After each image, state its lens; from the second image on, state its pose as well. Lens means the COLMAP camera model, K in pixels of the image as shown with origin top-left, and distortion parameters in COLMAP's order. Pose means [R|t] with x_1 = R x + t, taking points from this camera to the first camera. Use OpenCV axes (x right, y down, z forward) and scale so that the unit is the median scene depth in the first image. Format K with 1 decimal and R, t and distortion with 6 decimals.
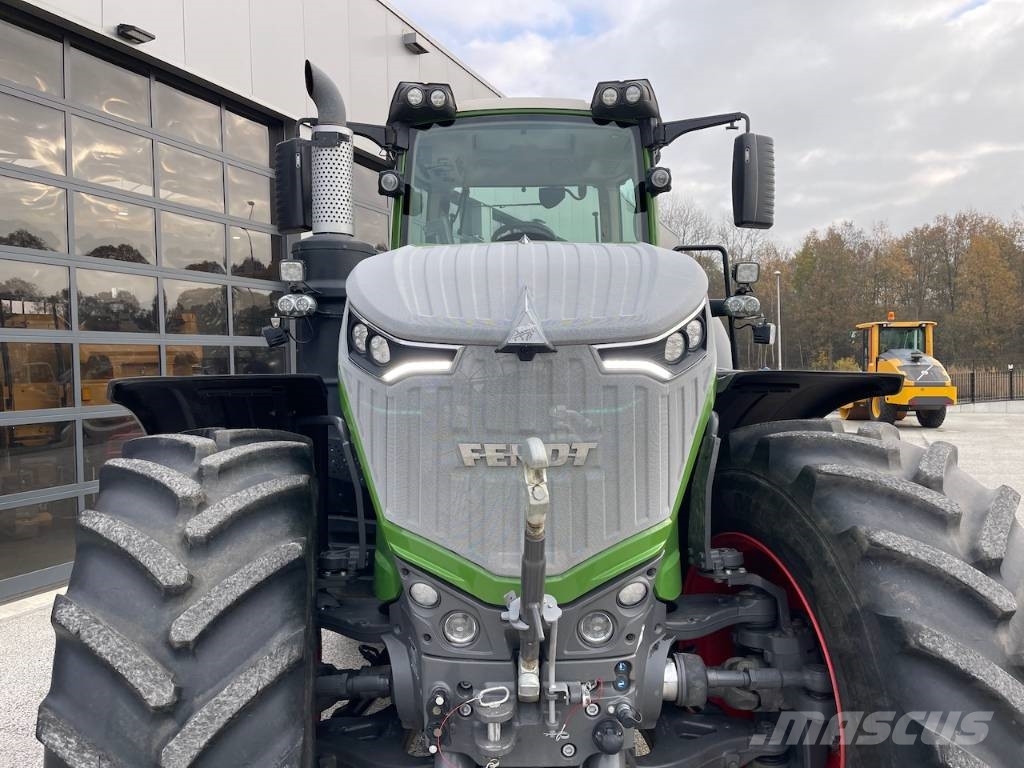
lens RADIAL K [[774.2, 0, 509.5], [0, 774.2, 379.4], [0, 0, 1]] dist [0.047673, -0.002682]
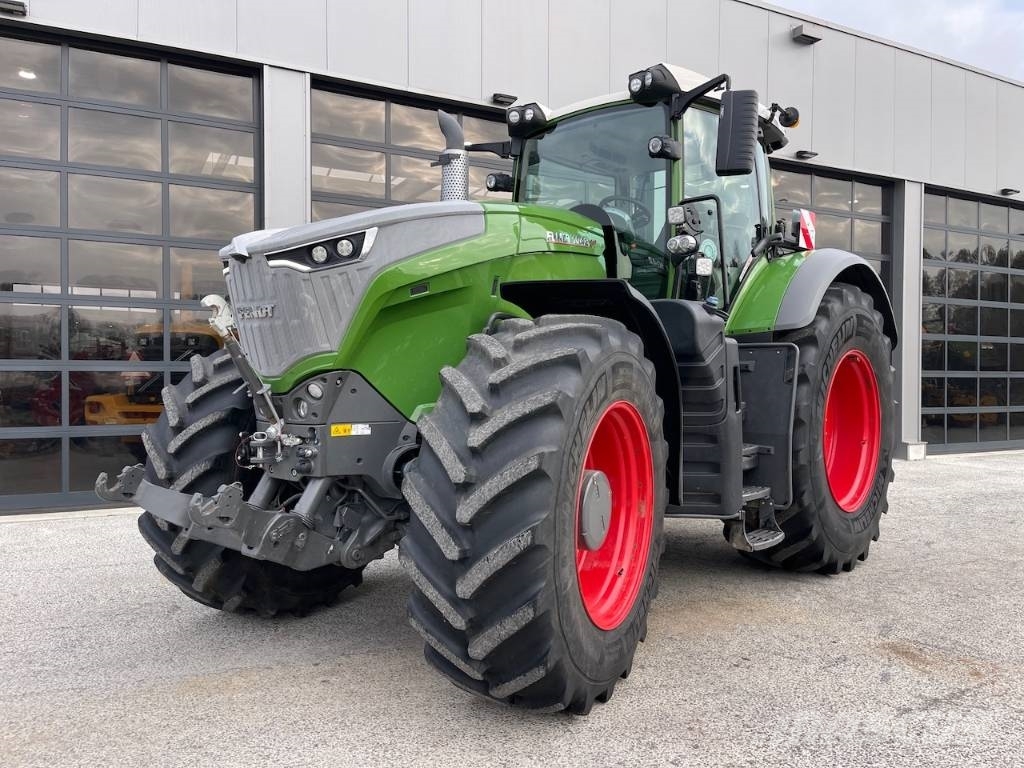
lens RADIAL K [[777.2, 0, 519.6], [0, 777.2, 386.8], [0, 0, 1]] dist [0.040549, -0.006139]
pose [[0.761265, 0.026611, -0.647895, 0.857988], [-0.032716, 0.999461, 0.002609, 0.121914], [0.647615, 0.019210, 0.761725, -0.046959]]
